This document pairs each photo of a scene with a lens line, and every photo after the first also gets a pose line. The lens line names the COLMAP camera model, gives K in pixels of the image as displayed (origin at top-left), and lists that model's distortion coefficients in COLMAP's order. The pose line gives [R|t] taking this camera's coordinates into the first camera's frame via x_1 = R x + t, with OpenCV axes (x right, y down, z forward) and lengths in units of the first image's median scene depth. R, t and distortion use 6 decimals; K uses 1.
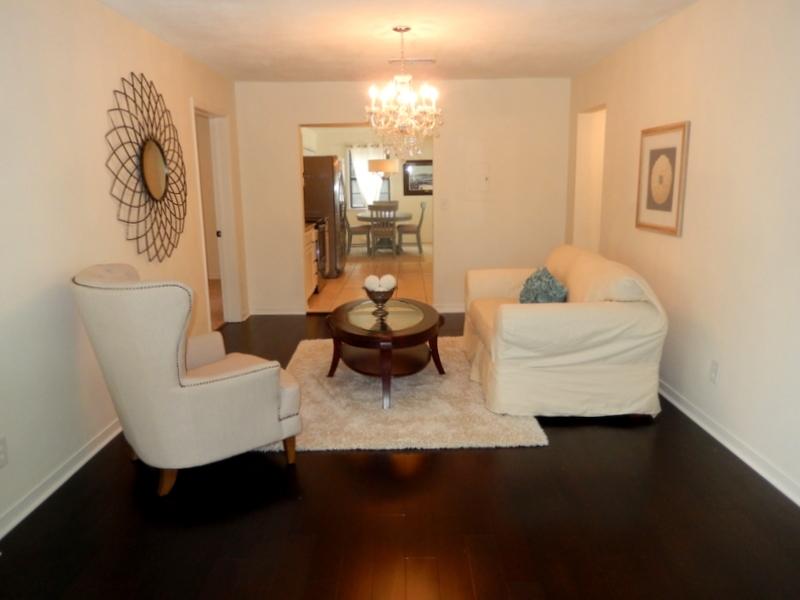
lens RADIAL K [[601.0, 0, 400.5], [0, 601.0, 304.3], [0, 0, 1]] dist [0.010037, -0.000744]
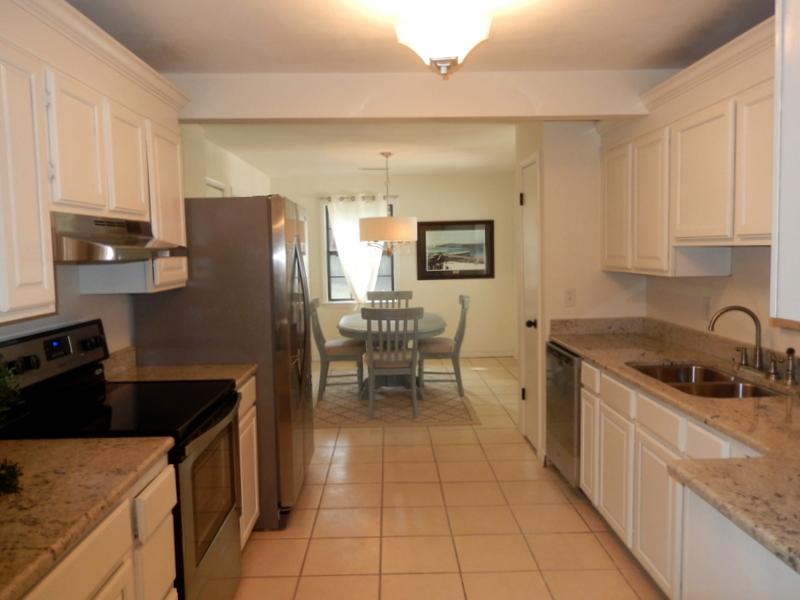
lens RADIAL K [[601.0, 0, 400.6], [0, 601.0, 296.8], [0, 0, 1]] dist [0.010037, -0.000744]
pose [[0.999488, -0.009107, 0.030659, -0.030860], [0.012900, 0.991960, -0.125895, -0.094001], [-0.029266, 0.126226, 0.991570, 0.432940]]
